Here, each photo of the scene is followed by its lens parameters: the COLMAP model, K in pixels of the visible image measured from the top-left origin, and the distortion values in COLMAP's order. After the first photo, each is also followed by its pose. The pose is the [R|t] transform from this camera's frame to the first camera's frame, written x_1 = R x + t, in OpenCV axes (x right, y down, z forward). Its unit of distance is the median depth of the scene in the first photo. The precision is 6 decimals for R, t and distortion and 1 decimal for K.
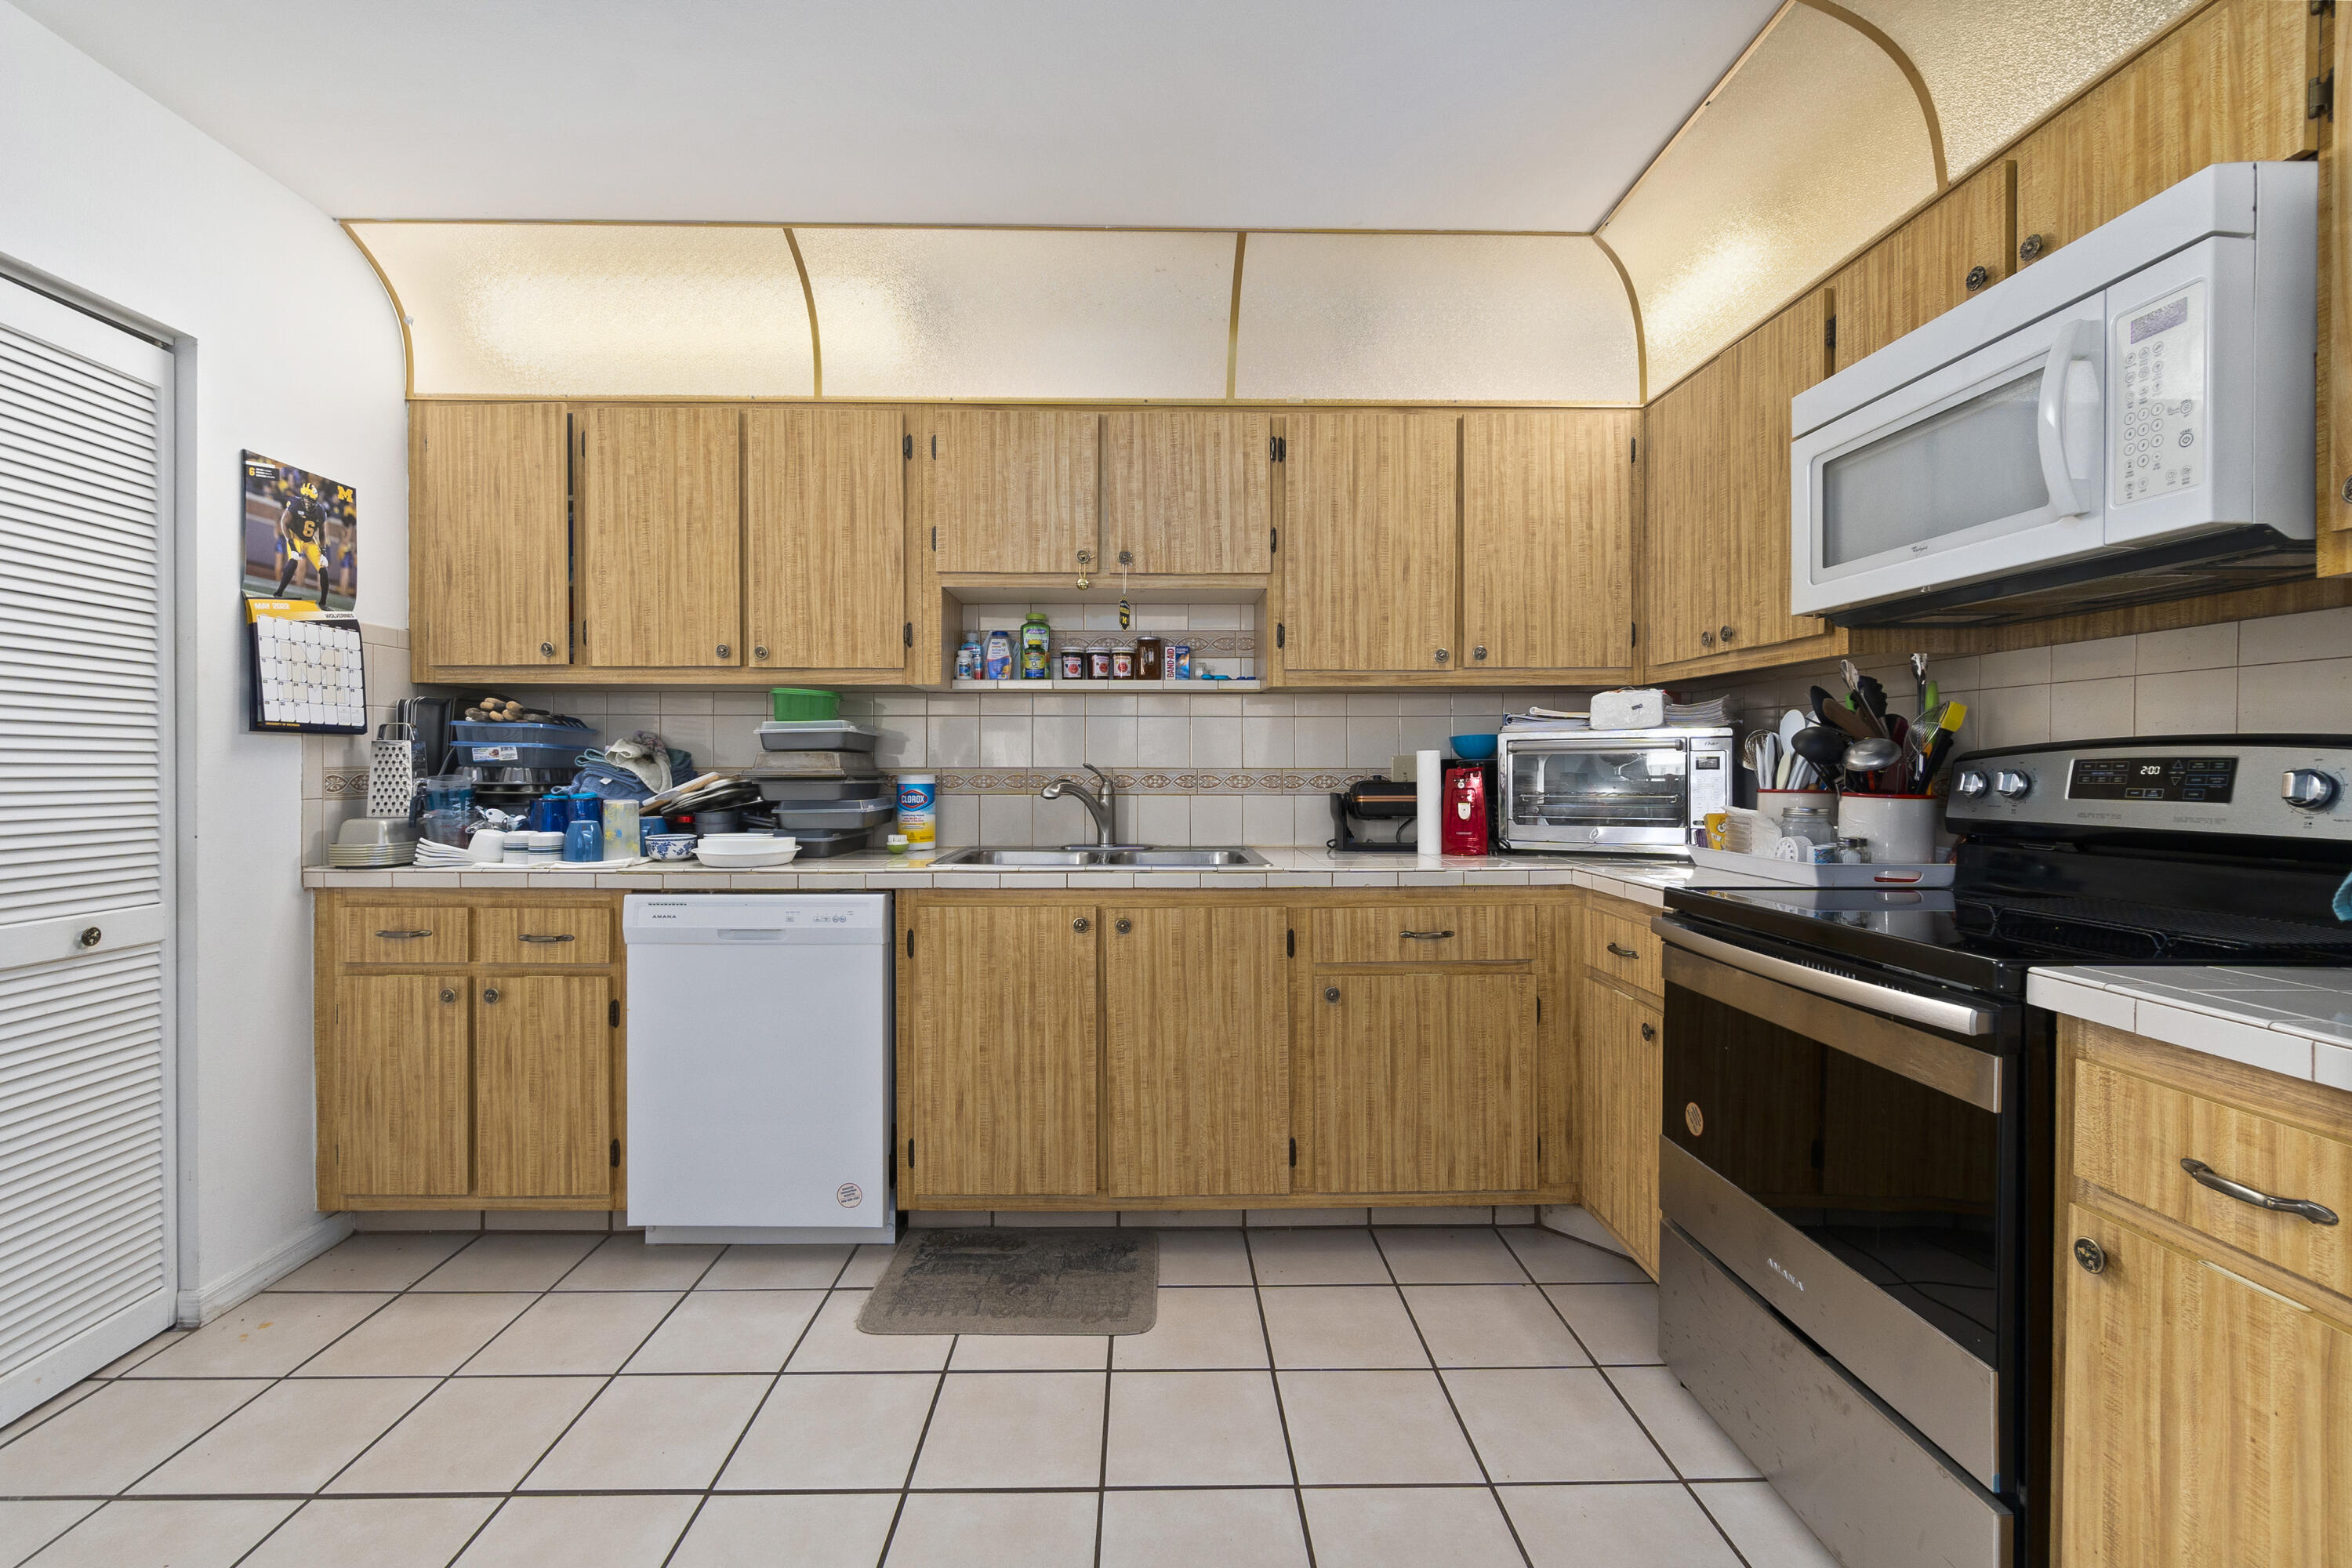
lens RADIAL K [[1027.0, 0, 1174.8], [0, 1027.0, 772.5], [0, 0, 1]] dist [-0.000894, 0.000069]
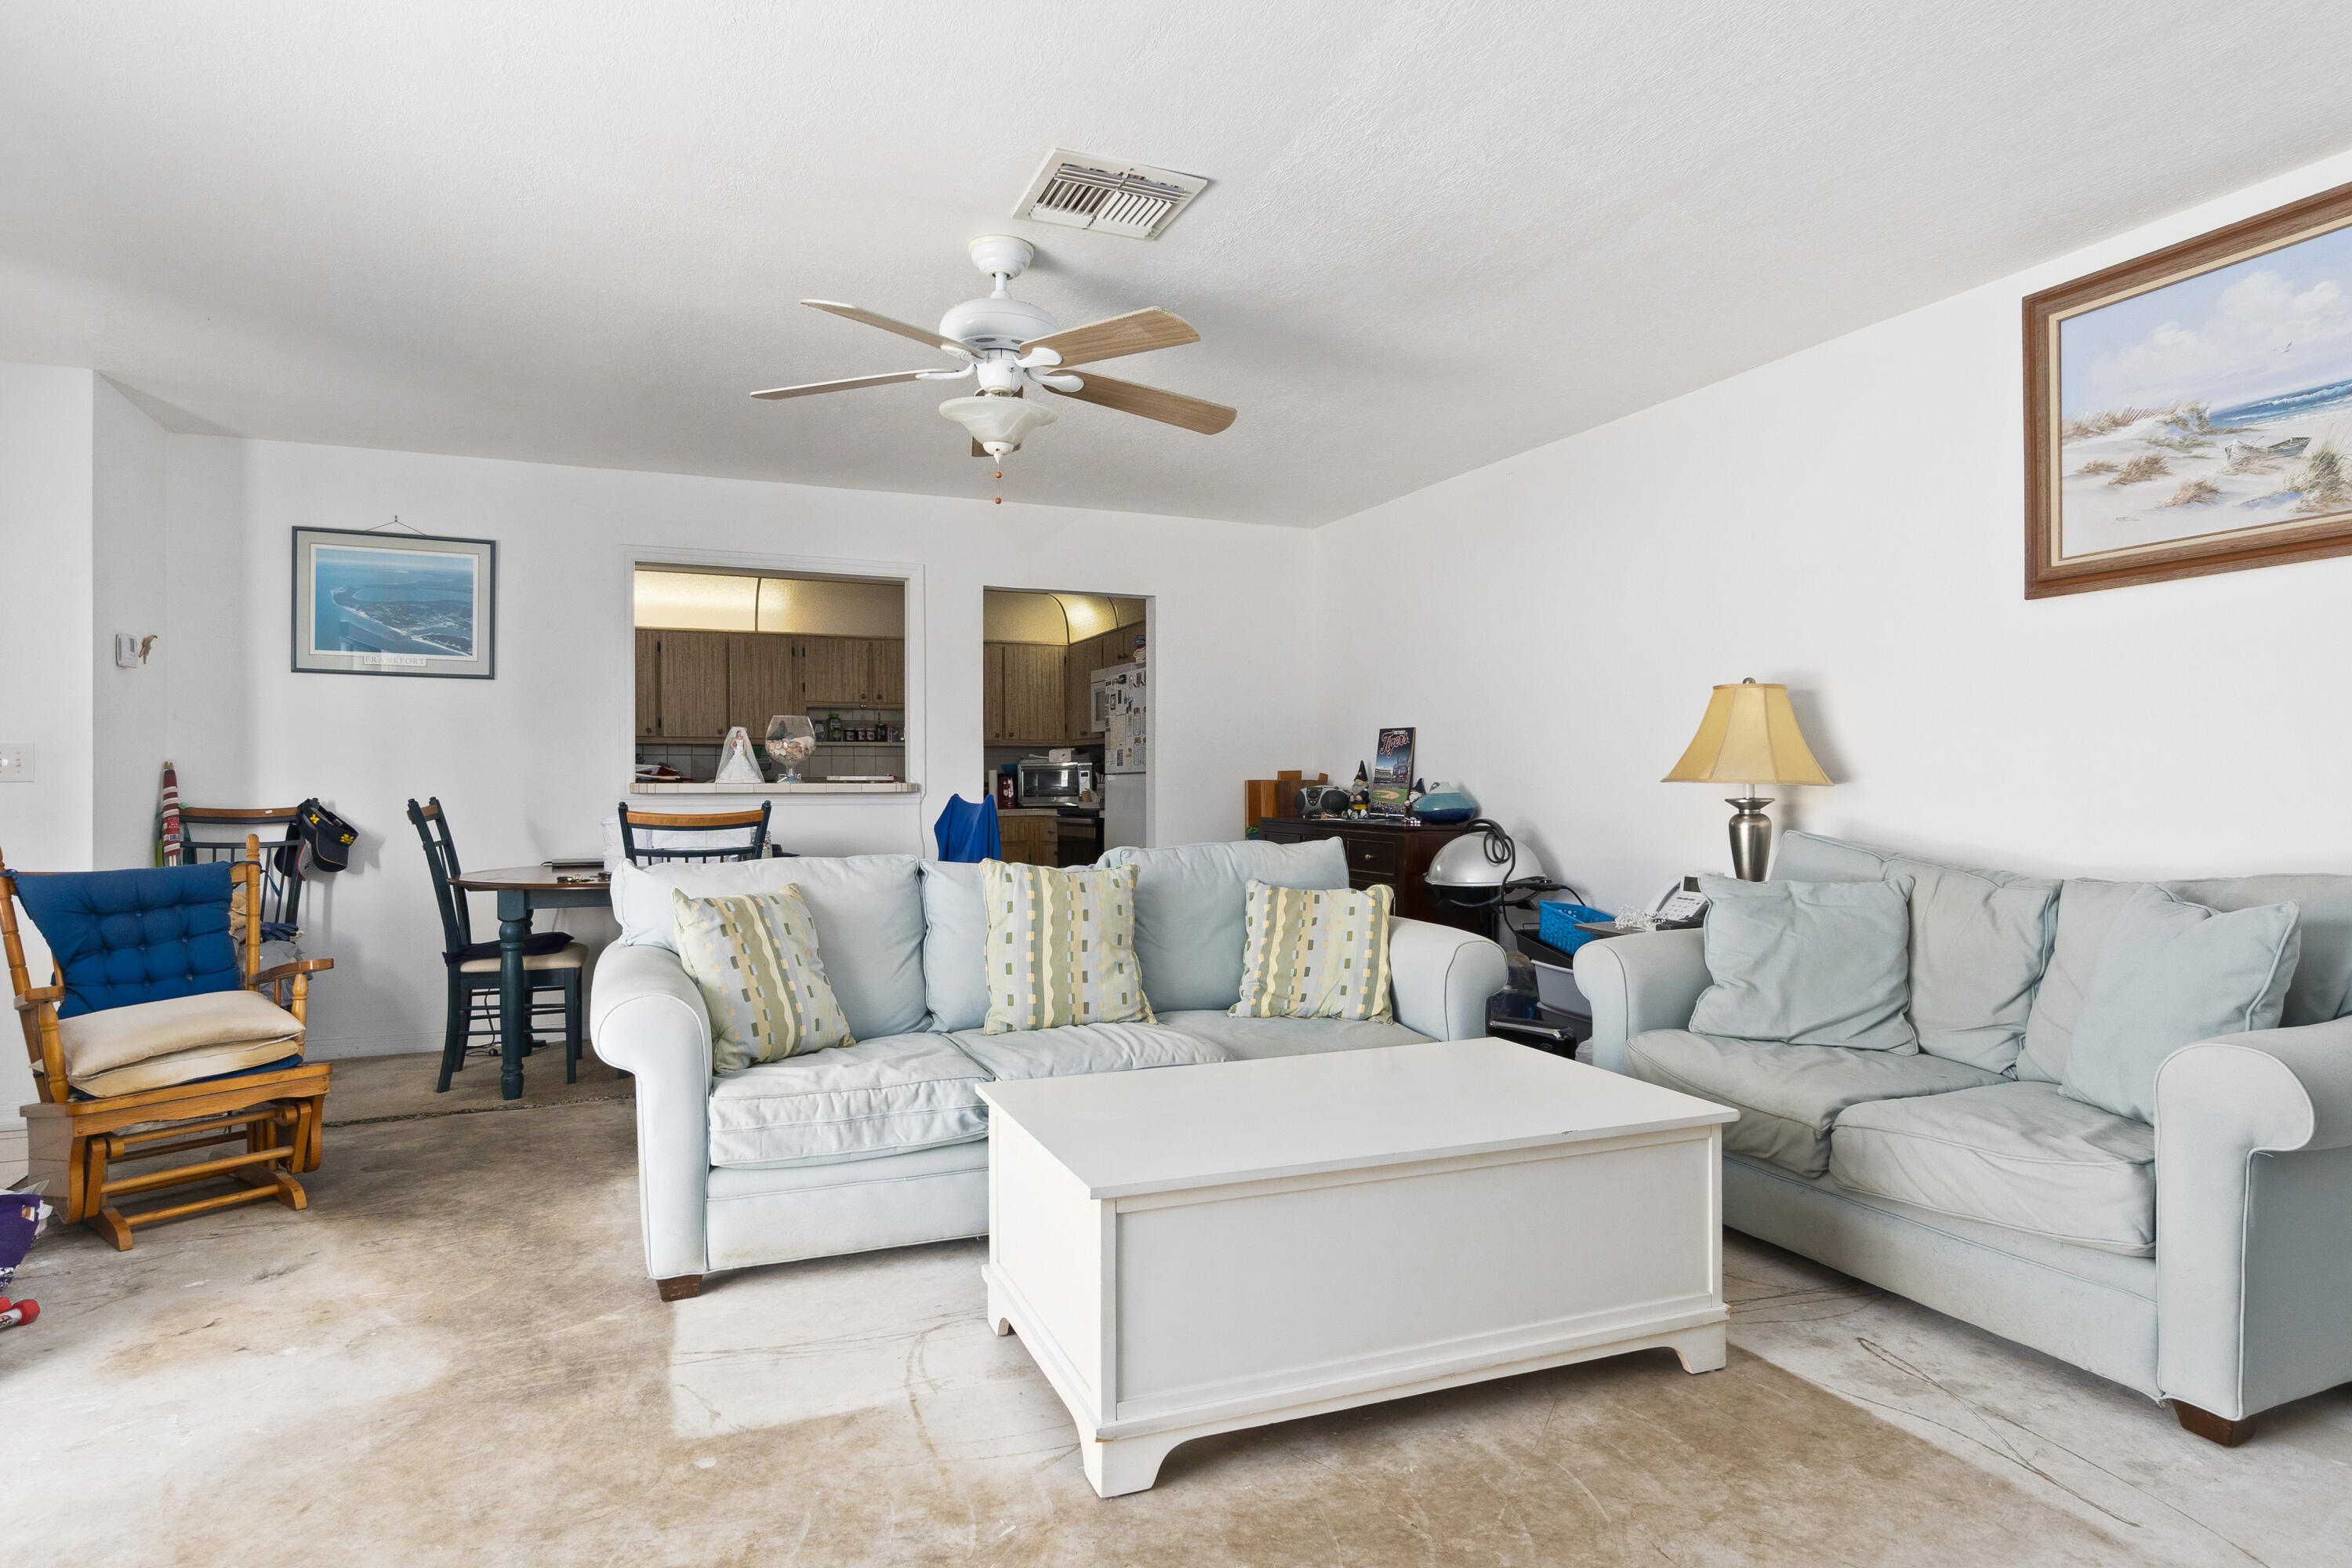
lens RADIAL K [[1317.2, 0, 1176.0], [0, 1317.2, 784.0], [0, 0, 1]] dist [-0.001591, 0.000165]
pose [[0.929832, -0.003651, 0.367966, -0.652055], [0.005355, 0.999979, -0.003610, 0.033792], [-0.367945, 0.005328, 0.929832, -2.698934]]
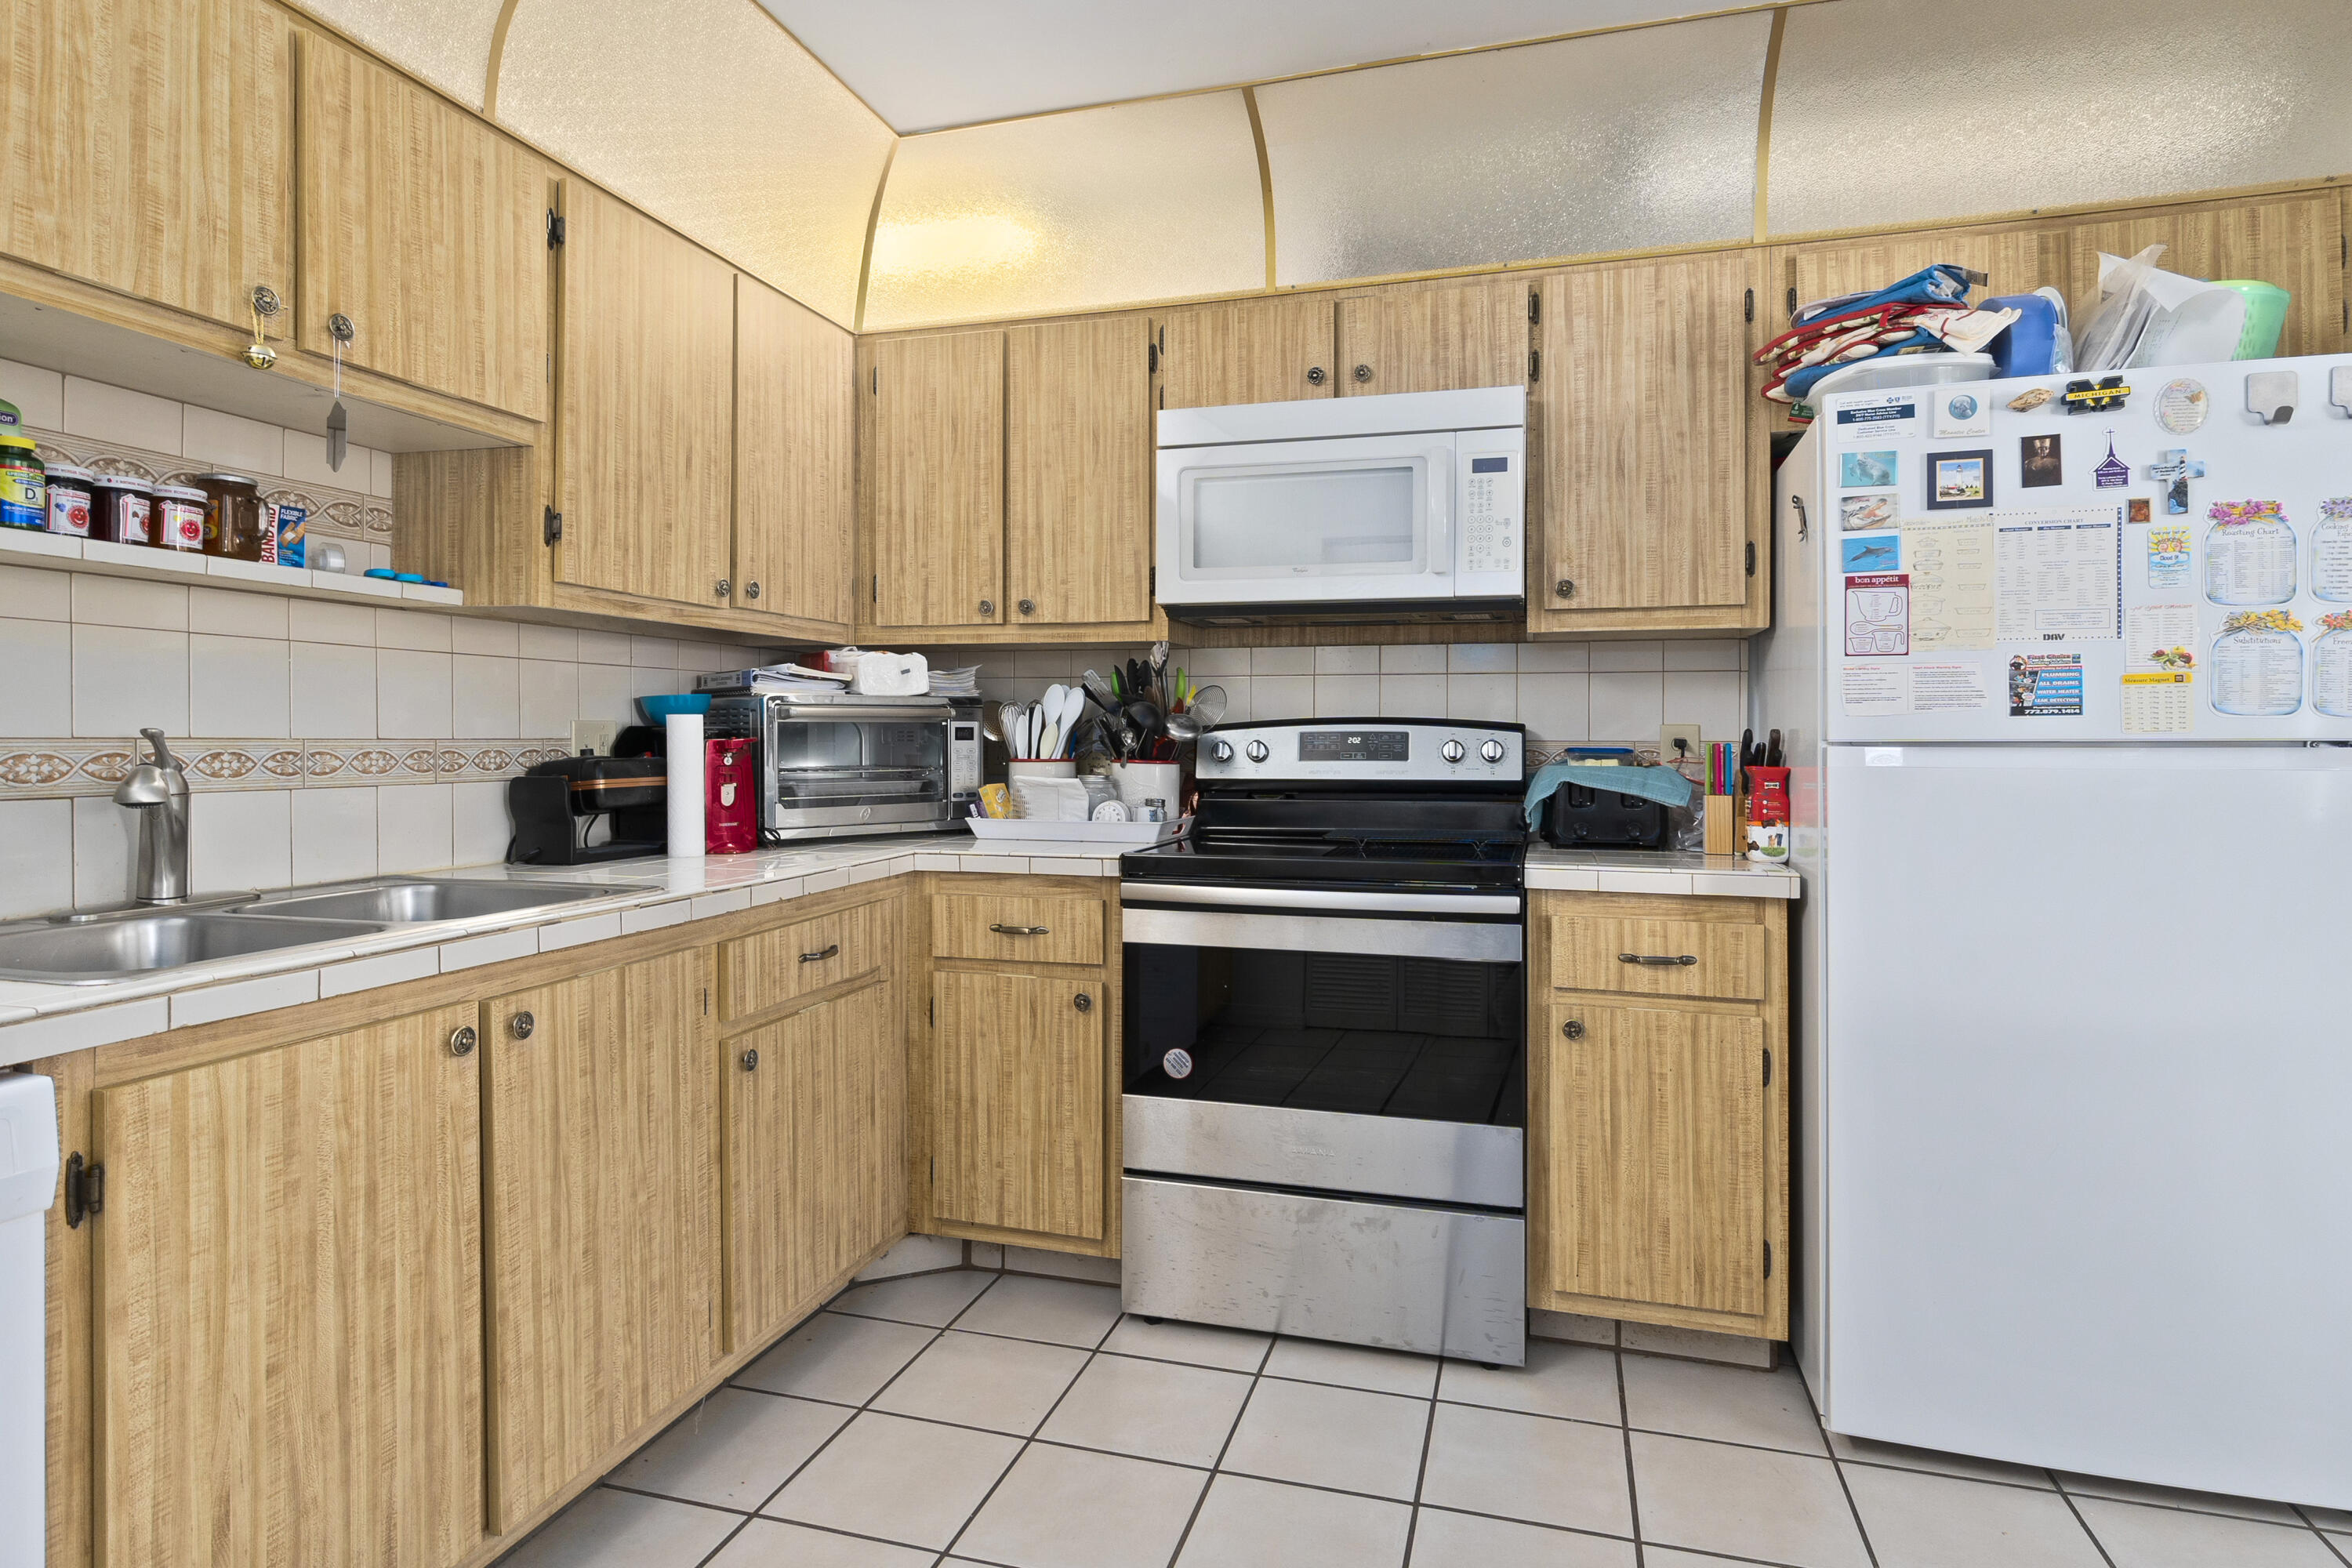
lens RADIAL K [[1285.1, 0, 1173.2], [0, 1285.1, 738.9], [0, 0, 1]] dist [-0.002273, 0.000284]
pose [[0.295880, -0.000032, 0.955225, -0.599394], [0.003990, 0.999991, -0.001203, -0.001777], [-0.955217, 0.004167, 0.295878, 0.460162]]
